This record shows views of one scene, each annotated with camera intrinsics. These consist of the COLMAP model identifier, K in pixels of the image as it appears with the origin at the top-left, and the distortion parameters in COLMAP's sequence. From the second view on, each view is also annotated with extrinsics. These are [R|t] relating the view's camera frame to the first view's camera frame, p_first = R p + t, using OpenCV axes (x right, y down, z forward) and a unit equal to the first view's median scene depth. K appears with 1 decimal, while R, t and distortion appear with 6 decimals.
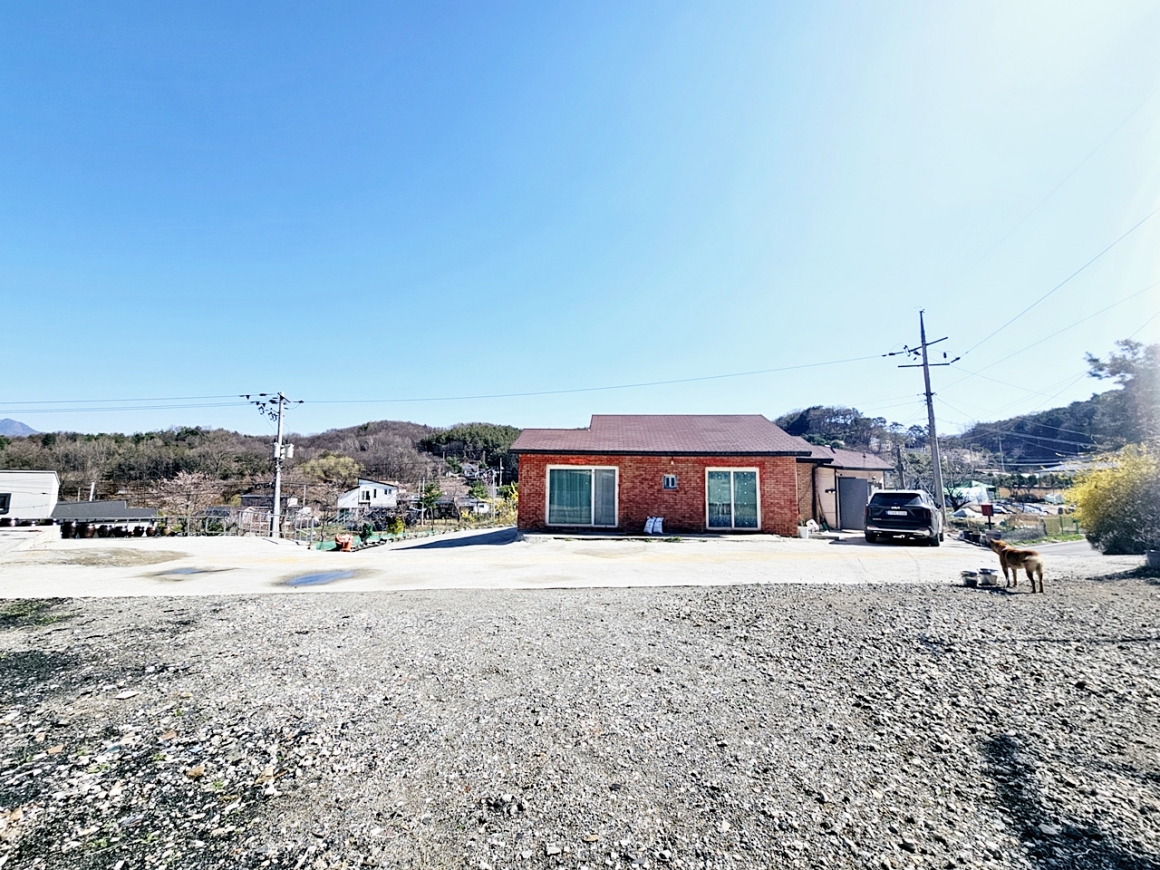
lens RADIAL K [[479.0, 0, 581.2], [0, 479.0, 437.6], [0, 0, 1]] dist [0.002076, 0.000817]
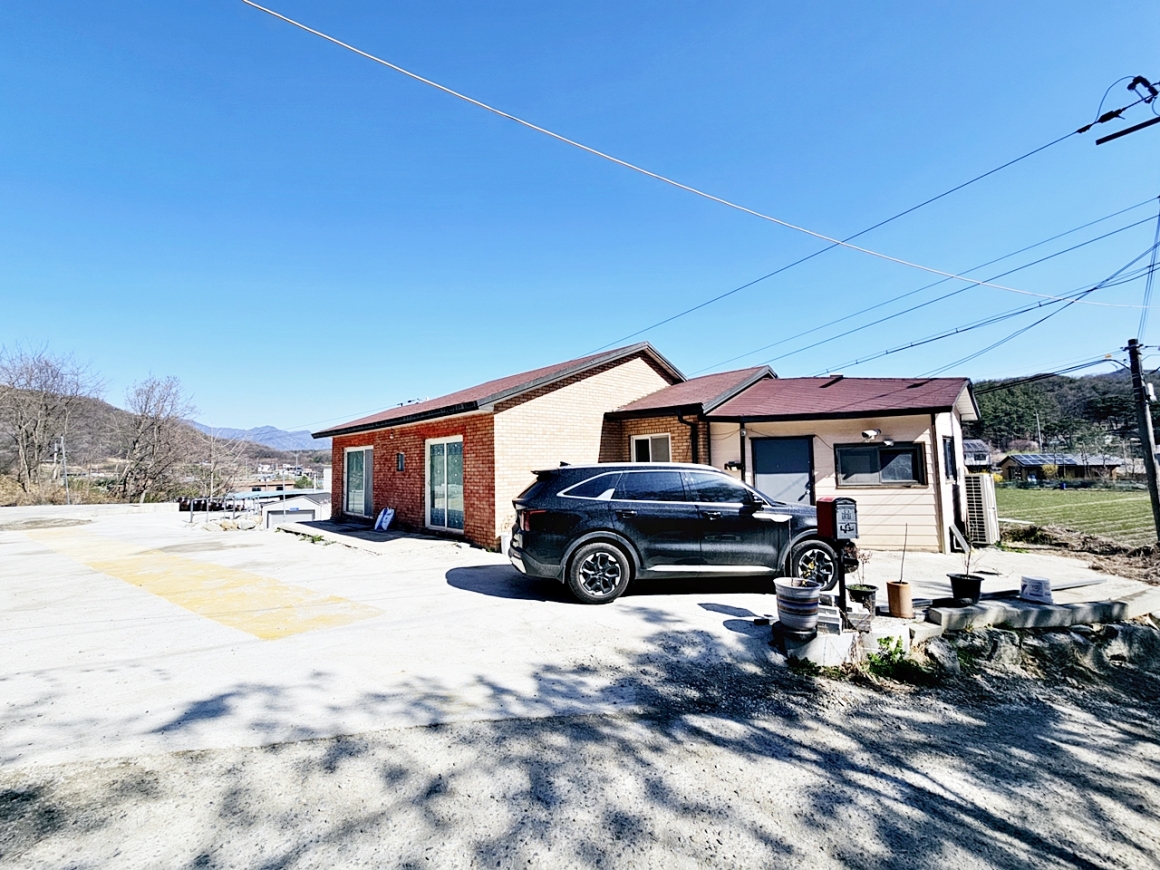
lens RADIAL K [[479.0, 0, 582.3], [0, 479.0, 432.3], [0, 0, 1]] dist [0.002076, 0.000817]
pose [[0.748949, -0.075658, -0.658294, 0.735910], [0.093211, 0.995611, -0.008379, 0.065137], [0.656039, -0.055085, 0.752714, 0.516798]]
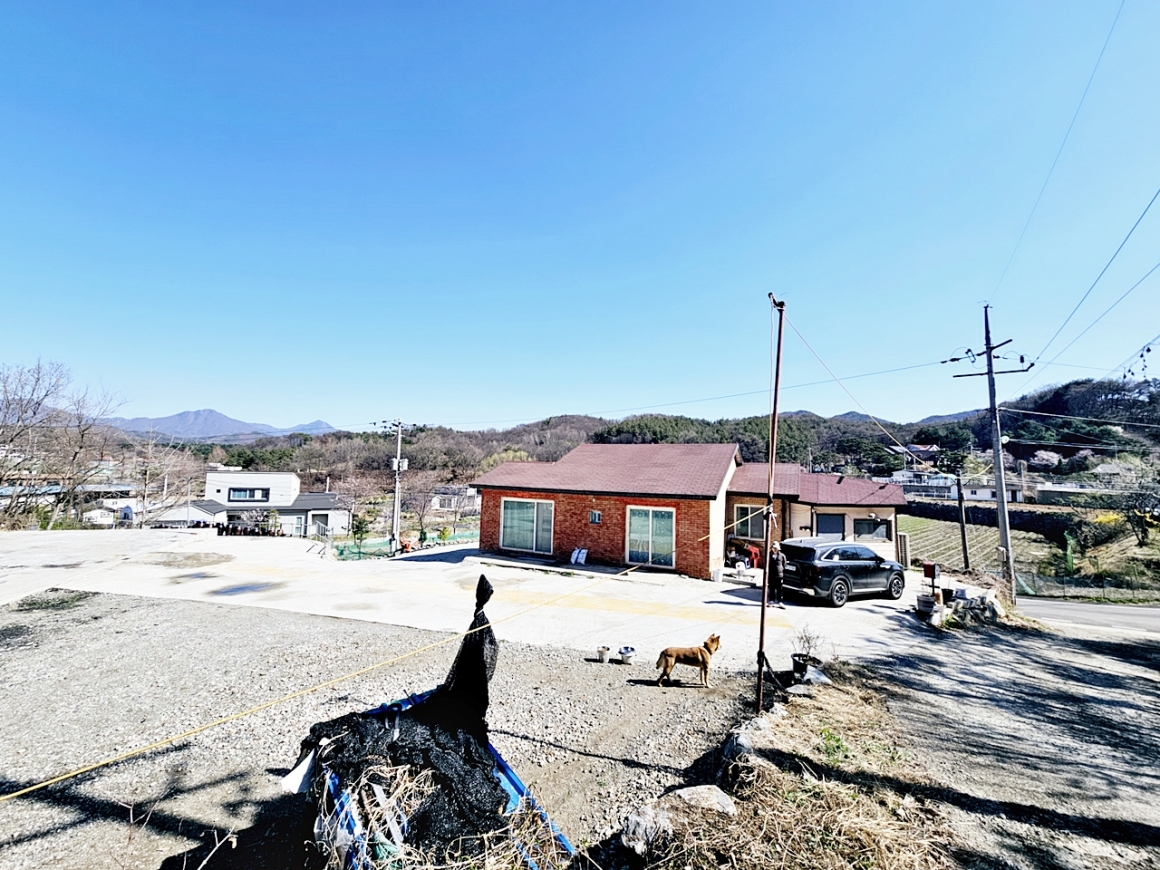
lens RADIAL K [[479.0, 0, 579.7], [0, 479.0, 437.3], [0, 0, 1]] dist [0.002076, 0.000817]
pose [[0.928849, -0.012937, -0.370231, 0.460015], [0.021538, 0.999585, 0.019106, -0.091209], [0.369831, -0.025720, 0.928743, -0.014934]]
